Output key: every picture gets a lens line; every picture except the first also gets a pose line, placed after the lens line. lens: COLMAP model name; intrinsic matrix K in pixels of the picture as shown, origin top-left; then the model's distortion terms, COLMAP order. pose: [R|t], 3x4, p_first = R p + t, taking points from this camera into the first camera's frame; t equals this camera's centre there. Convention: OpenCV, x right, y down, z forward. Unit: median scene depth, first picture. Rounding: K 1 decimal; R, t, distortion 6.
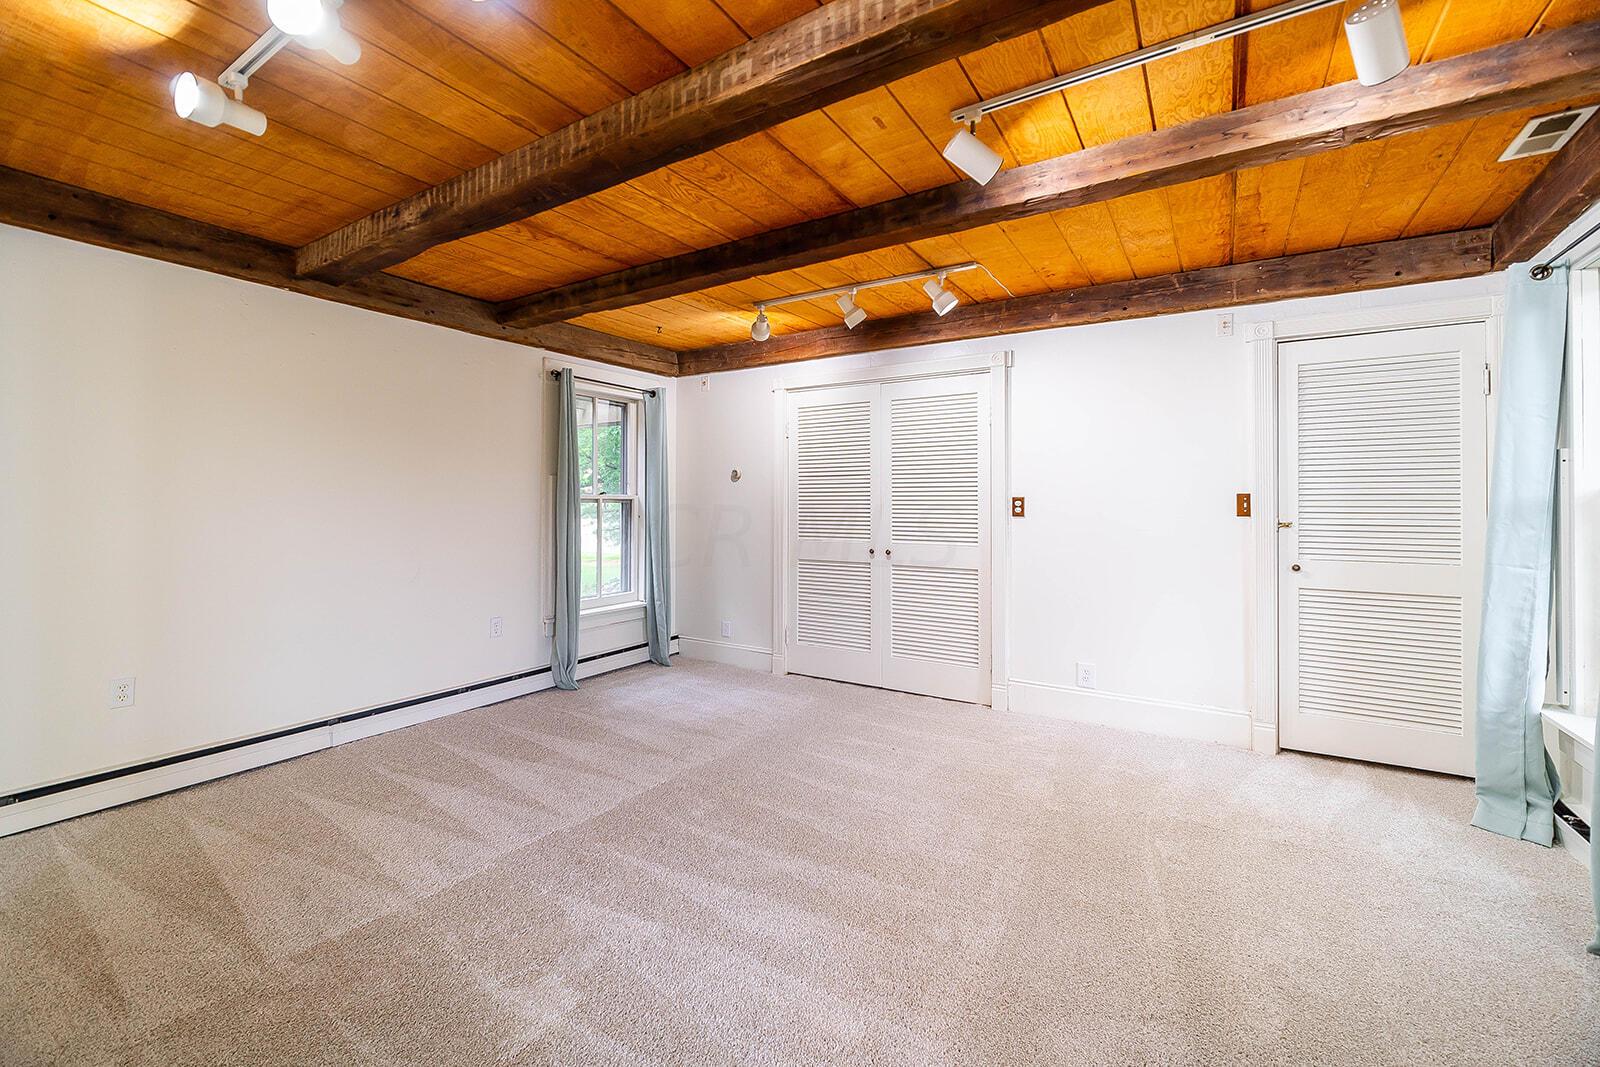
lens RADIAL K [[666.3, 0, 762.0], [0, 666.3, 500.0], [0, 0, 1]] dist [0.004485, -0.002205]
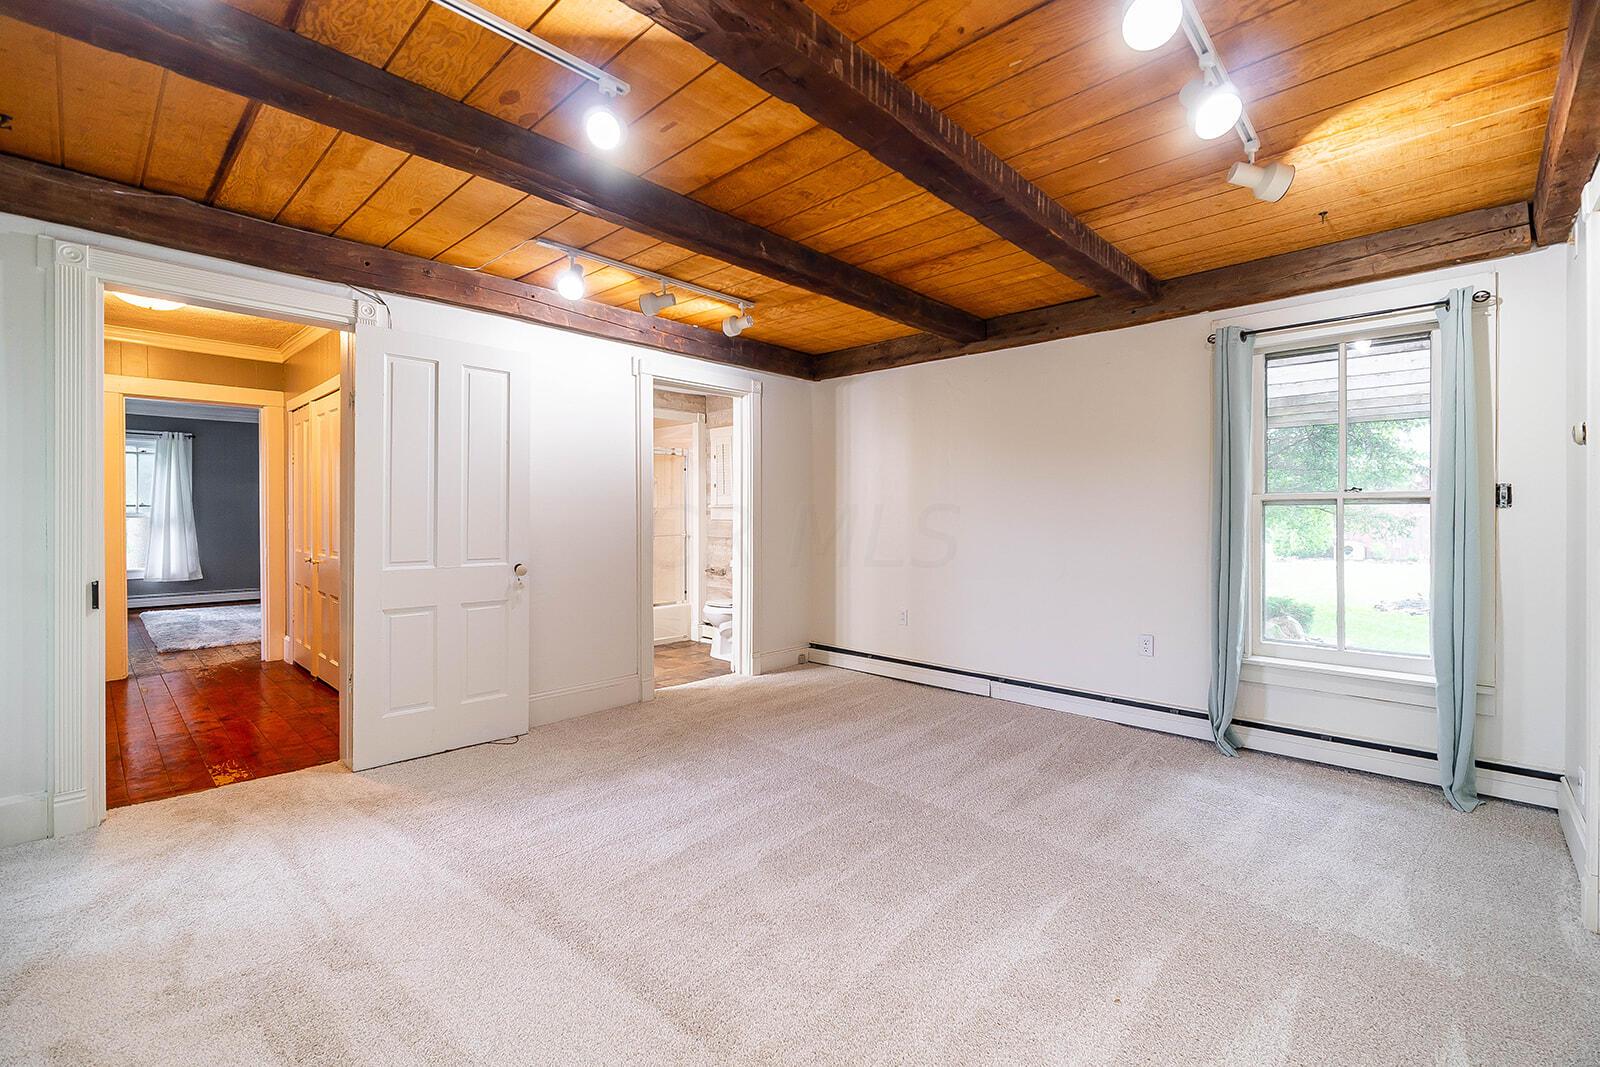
lens RADIAL K [[699.7, 0, 800.3], [0, 699.7, 519.3], [0, 0, 1]] dist [-0.000092, -0.000831]
pose [[-0.170837, 0.007649, -0.985270, 0.587066], [0.009870, 0.999933, 0.006051, 0.010211], [0.985250, -0.008691, -0.170901, 0.680111]]
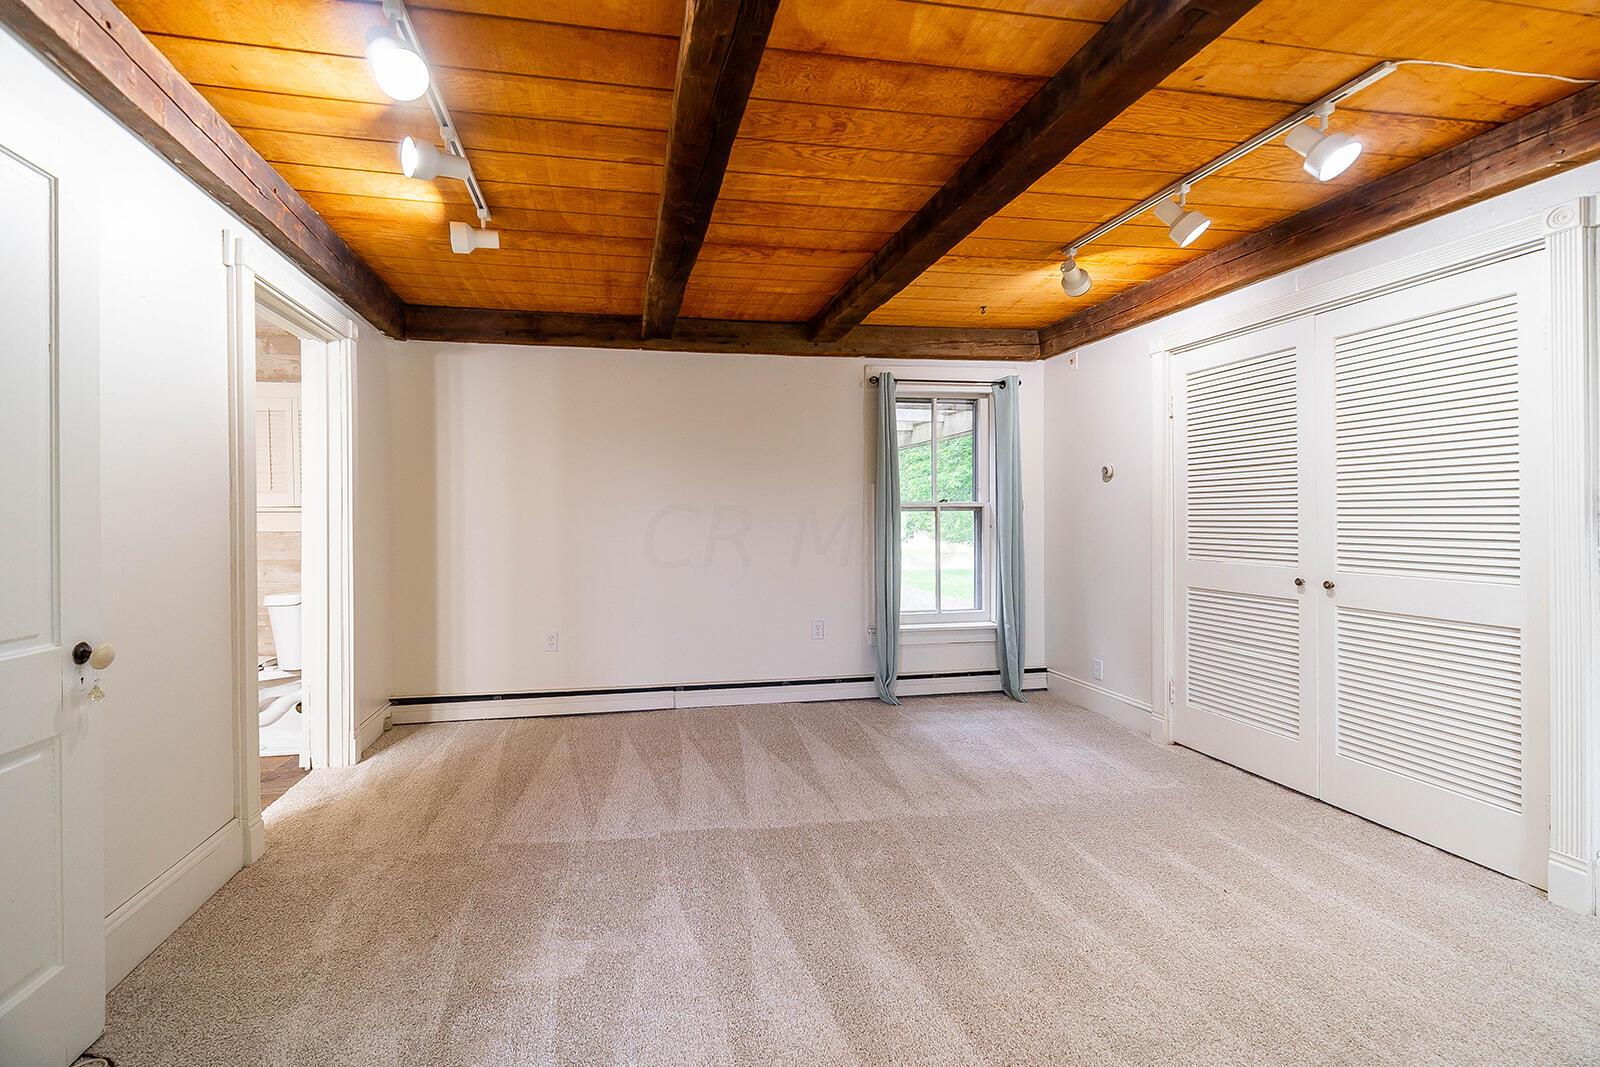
lens RADIAL K [[666.3, 0, 737.2], [0, 666.3, 520.7], [0, 0, 1]] dist [0.004485, -0.002205]
pose [[0.689973, -0.001909, -0.723833, 0.266517], [0.013293, 0.999861, 0.010034, 0.005113], [0.723713, -0.016545, 0.689902, 0.178515]]
